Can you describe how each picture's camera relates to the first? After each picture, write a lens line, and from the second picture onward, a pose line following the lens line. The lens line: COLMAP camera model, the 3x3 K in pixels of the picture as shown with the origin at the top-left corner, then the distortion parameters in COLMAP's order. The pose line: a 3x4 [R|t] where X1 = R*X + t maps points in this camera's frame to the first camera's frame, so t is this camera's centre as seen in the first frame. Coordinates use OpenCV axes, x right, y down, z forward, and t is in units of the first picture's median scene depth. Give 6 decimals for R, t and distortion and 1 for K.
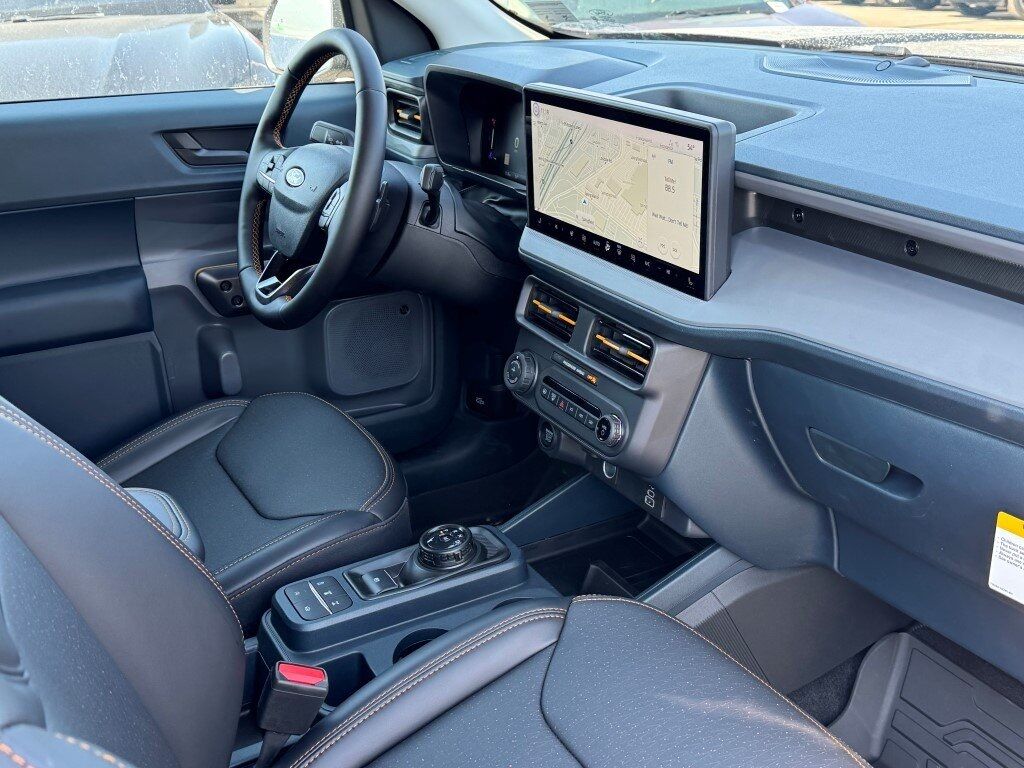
lens RADIAL K [[1120.4, 0, 520.4], [0, 1120.4, 380.3], [0, 0, 1]] dist [0.095897, 0.000000]
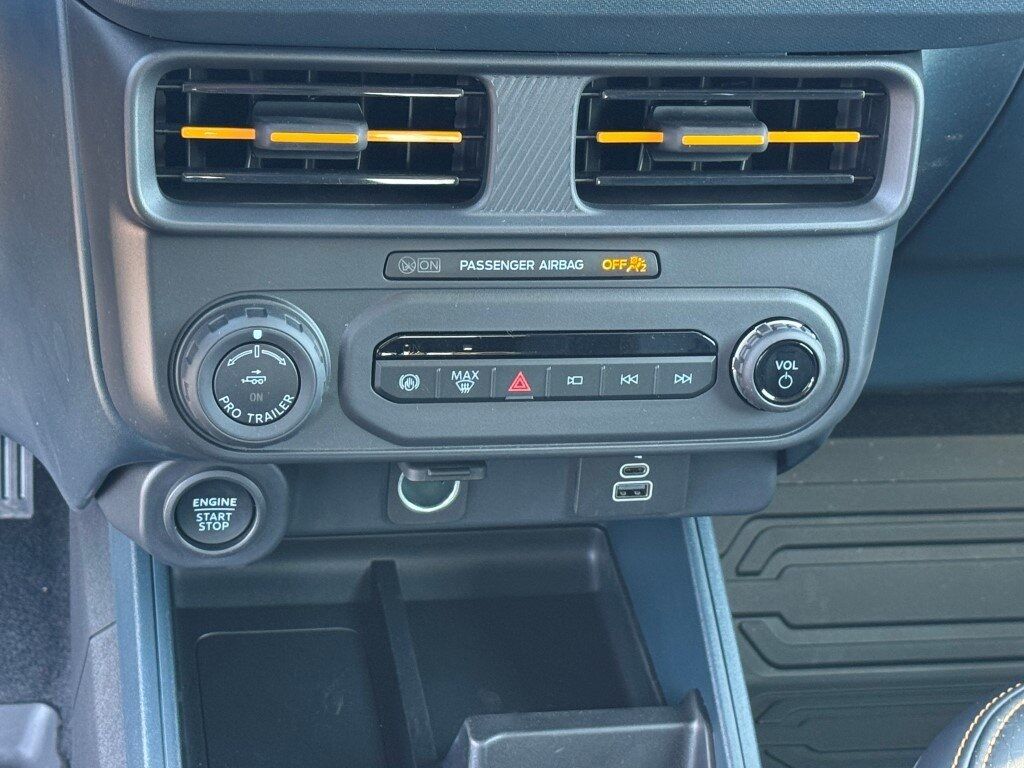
lens RADIAL K [[2292.6, 0, 511.6], [0, 2292.6, 390.1], [0, 0, 1]] dist [0.108623, 0.000000]
pose [[0.327926, -0.518252, 0.789861, -0.471323], [0.255503, 0.853588, 0.453989, -0.269366], [-0.909496, 0.052937, 0.412328, 0.735327]]
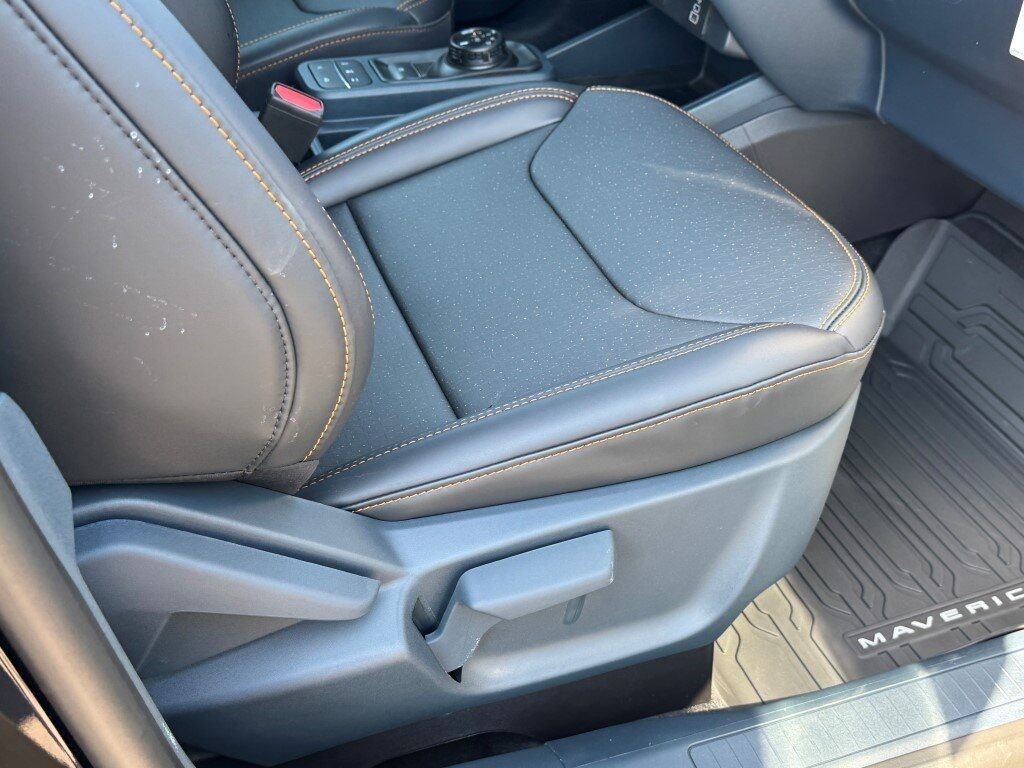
lens RADIAL K [[1120.4, 0, 510.8], [0, 1120.4, 386.7], [0, 0, 1]] dist [0.095897, 0.000000]
pose [[0.984580, 0.150764, -0.088723, 0.096448], [-0.123367, 0.958001, 0.258870, 0.178229], [0.124025, -0.243933, 0.961829, -0.000329]]
